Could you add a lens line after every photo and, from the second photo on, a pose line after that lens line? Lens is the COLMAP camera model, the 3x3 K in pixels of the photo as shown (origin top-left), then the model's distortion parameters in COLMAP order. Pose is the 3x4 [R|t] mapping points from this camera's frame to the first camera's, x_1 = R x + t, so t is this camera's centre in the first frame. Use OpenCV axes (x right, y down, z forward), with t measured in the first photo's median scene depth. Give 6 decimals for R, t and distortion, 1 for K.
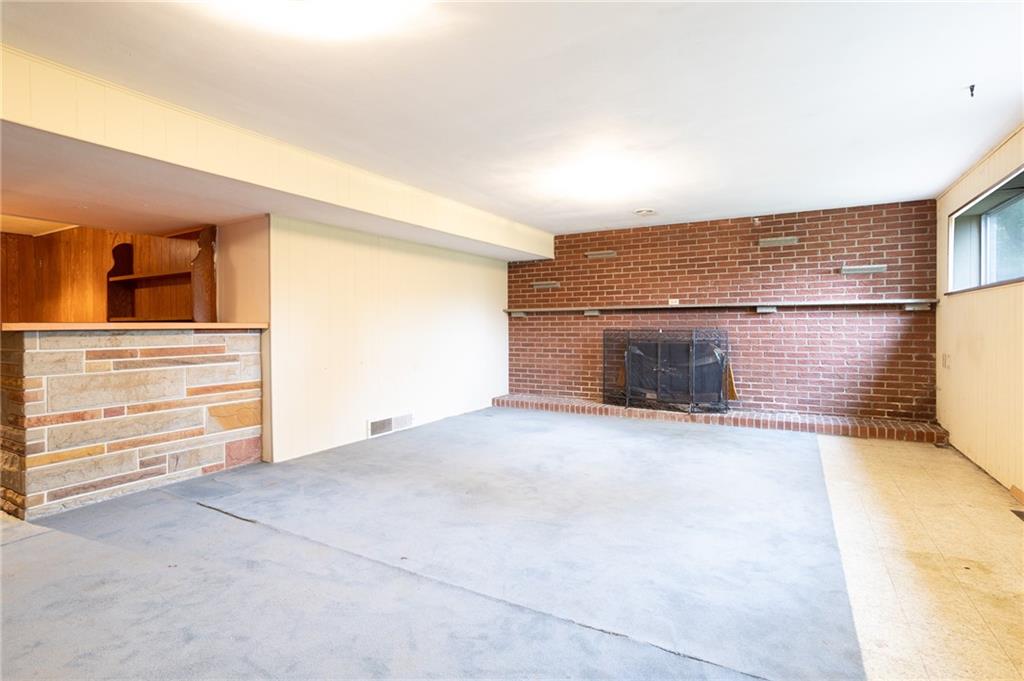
lens RADIAL K [[503.9, 0, 507.6], [0, 503.9, 331.3], [0, 0, 1]] dist [-0.033857, 0.002772]
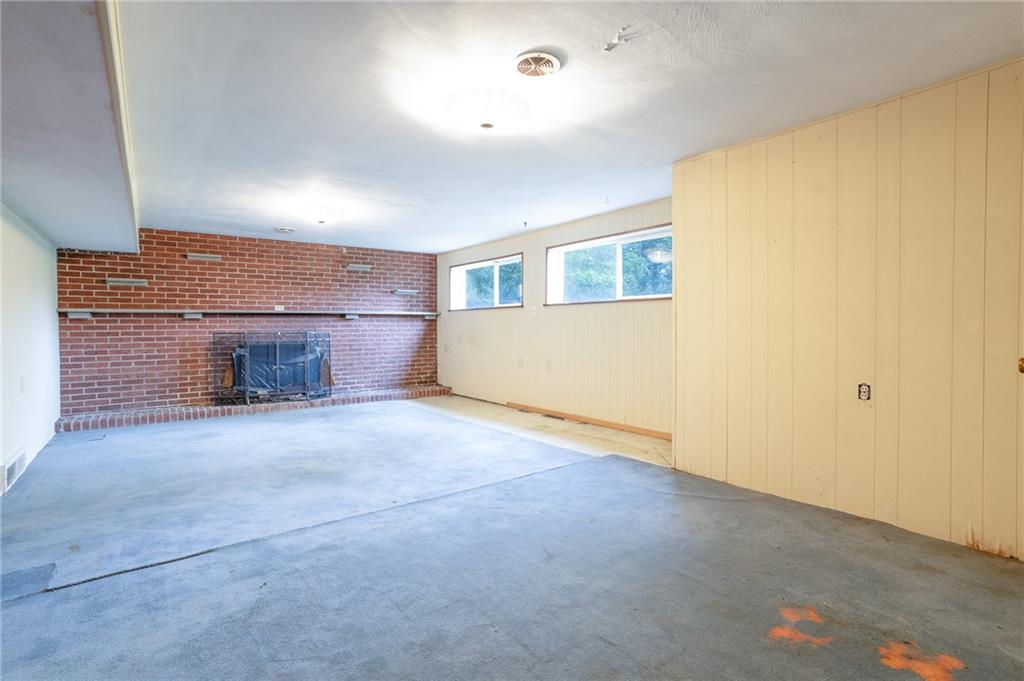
lens RADIAL K [[503.9, 0, 507.4], [0, 503.9, 340.2], [0, 0, 1]] dist [-0.033857, 0.002772]
pose [[0.386685, -0.024581, 0.921884, -0.563419], [0.011107, 0.999696, 0.021997, -0.004608], [-0.922145, 0.001733, 0.386840, 0.081458]]
